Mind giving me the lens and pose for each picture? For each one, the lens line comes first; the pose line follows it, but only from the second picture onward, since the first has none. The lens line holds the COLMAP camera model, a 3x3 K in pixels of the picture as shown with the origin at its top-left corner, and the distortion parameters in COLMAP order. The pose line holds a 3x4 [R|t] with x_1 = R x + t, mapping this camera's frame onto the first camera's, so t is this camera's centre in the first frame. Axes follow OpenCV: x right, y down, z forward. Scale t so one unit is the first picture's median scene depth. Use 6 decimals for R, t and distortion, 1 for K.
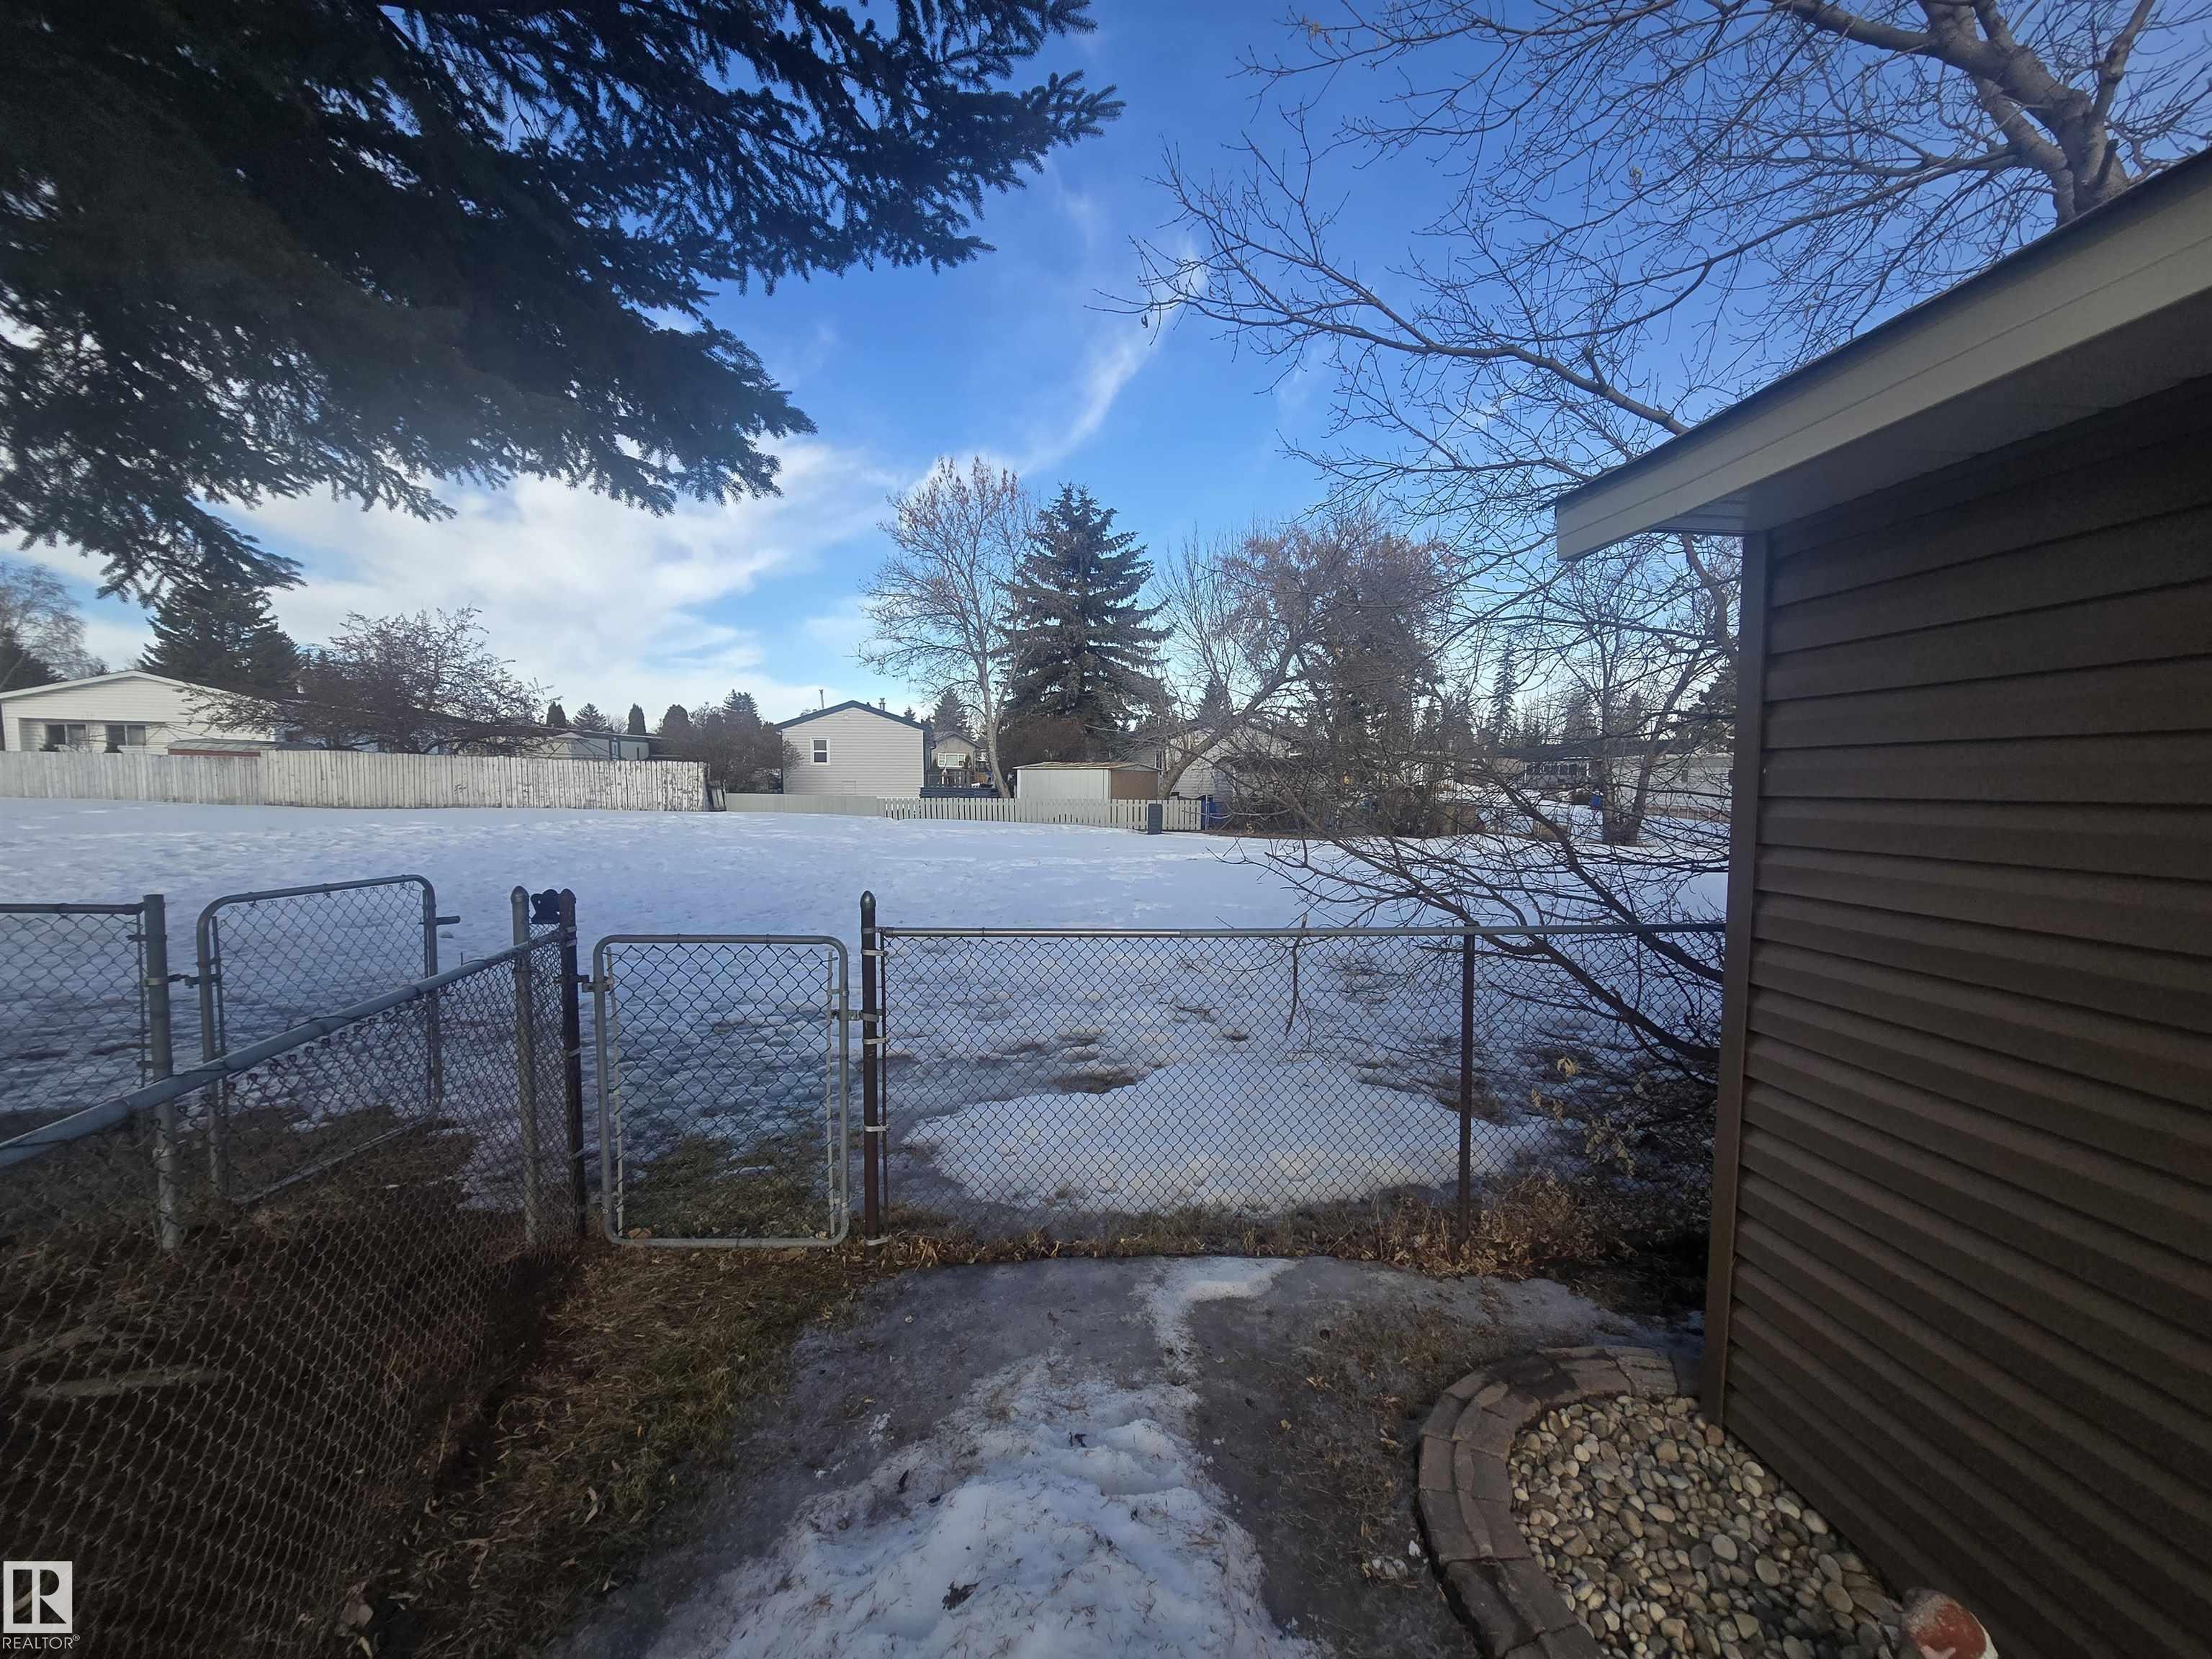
lens RADIAL K [[897.4, 0, 1105.9], [0, 897.4, 826.1], [0, 0, 1]] dist [-0.001179, 0.000019]
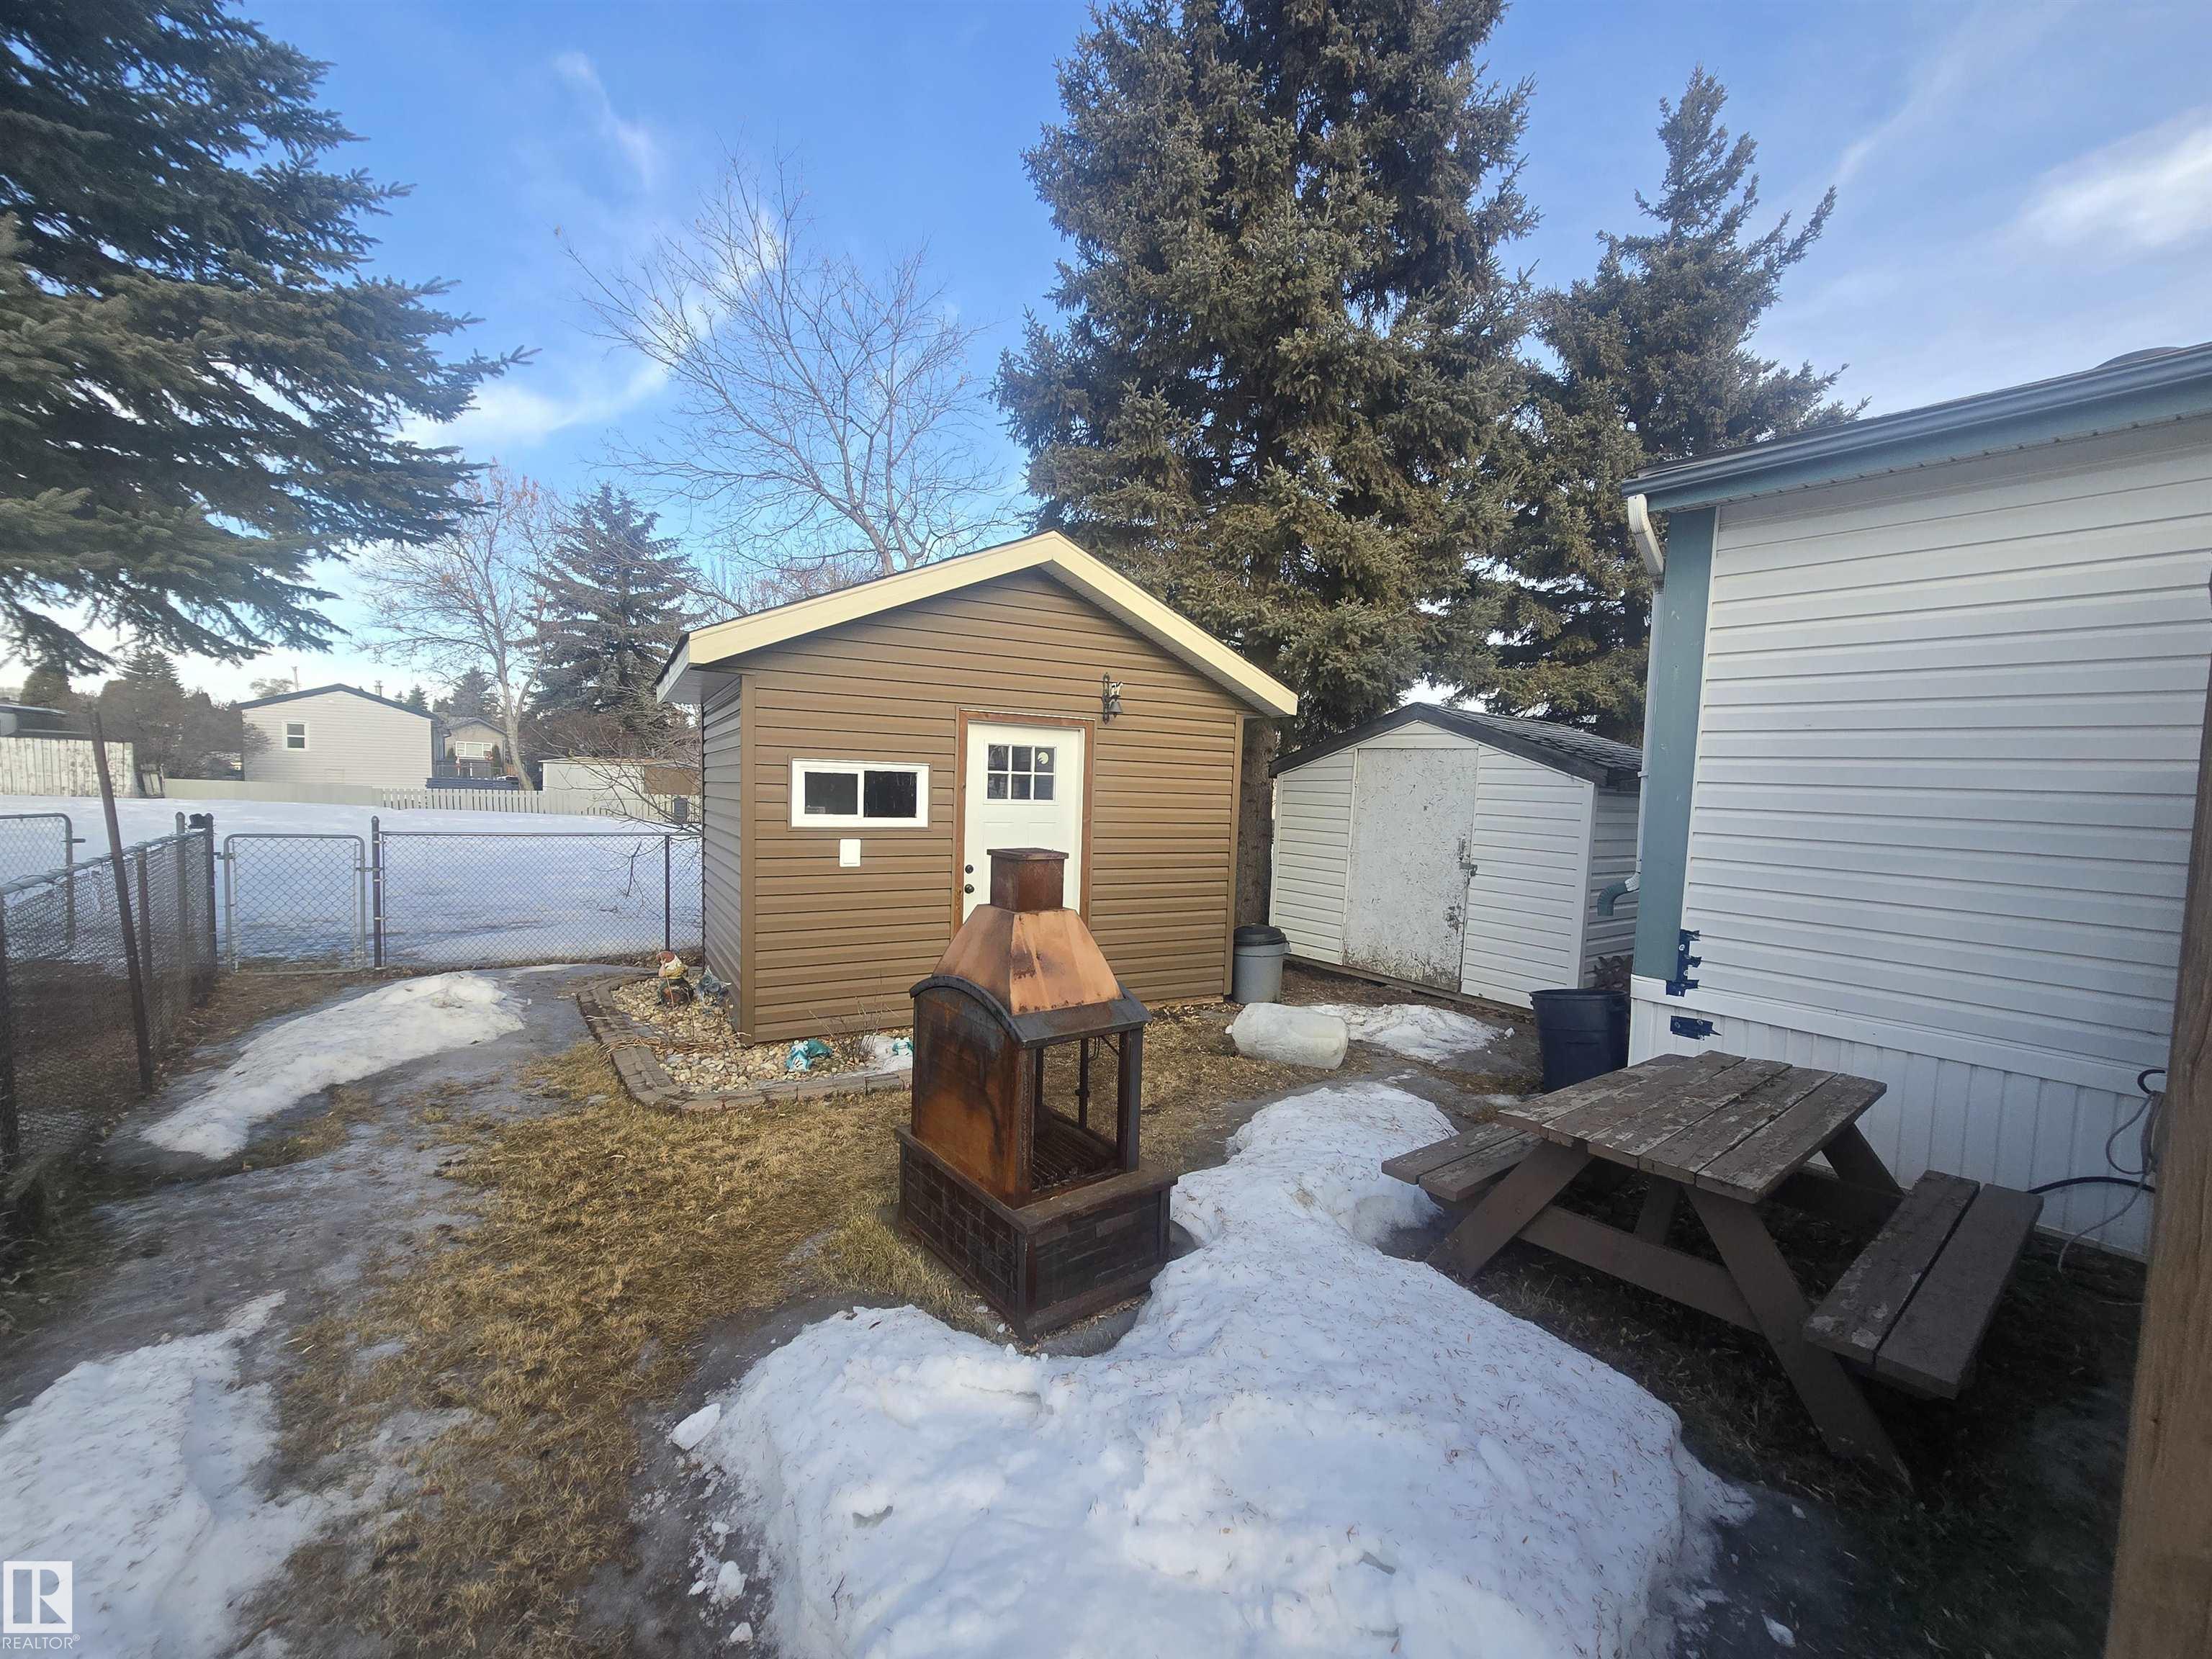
lens RADIAL K [[897.4, 0, 1105.3], [0, 897.4, 838.2], [0, 0, 1]] dist [-0.001179, 0.000019]
pose [[0.906201, -0.002603, 0.422839, 0.048102], [-0.002346, 0.999935, 0.011183, 0.010083], [-0.422841, -0.011126, 0.906136, -0.196356]]
